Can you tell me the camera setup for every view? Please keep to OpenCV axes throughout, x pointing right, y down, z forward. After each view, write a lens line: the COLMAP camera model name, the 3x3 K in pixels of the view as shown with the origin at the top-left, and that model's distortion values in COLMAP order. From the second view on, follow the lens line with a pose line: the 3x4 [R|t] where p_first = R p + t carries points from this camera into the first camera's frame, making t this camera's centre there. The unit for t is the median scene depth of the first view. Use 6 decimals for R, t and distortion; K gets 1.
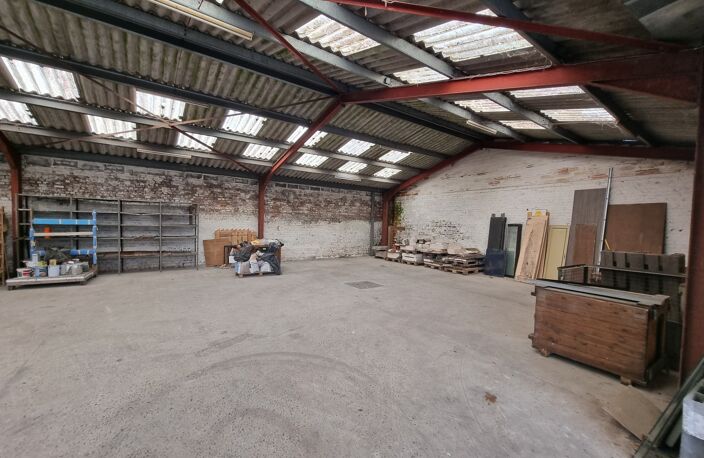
lens RADIAL K [[294.1, 0, 351.5], [0, 294.1, 233.3], [0, 0, 1]] dist [-0.009050, 0.000397]
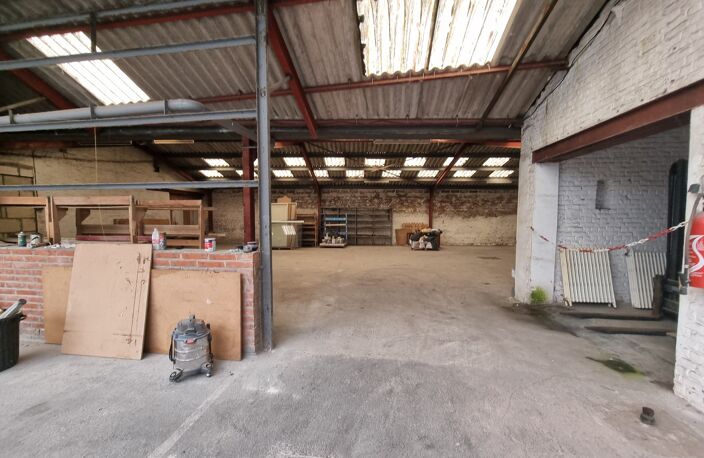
lens RADIAL K [[294.1, 0, 351.5], [0, 294.1, 233.3], [0, 0, 1]] dist [-0.009050, 0.000397]
pose [[0.802106, 0.014288, -0.597011, 0.368680], [-0.006107, 0.999858, 0.015725, 0.027680], [0.597151, -0.008967, 0.802079, -0.616838]]
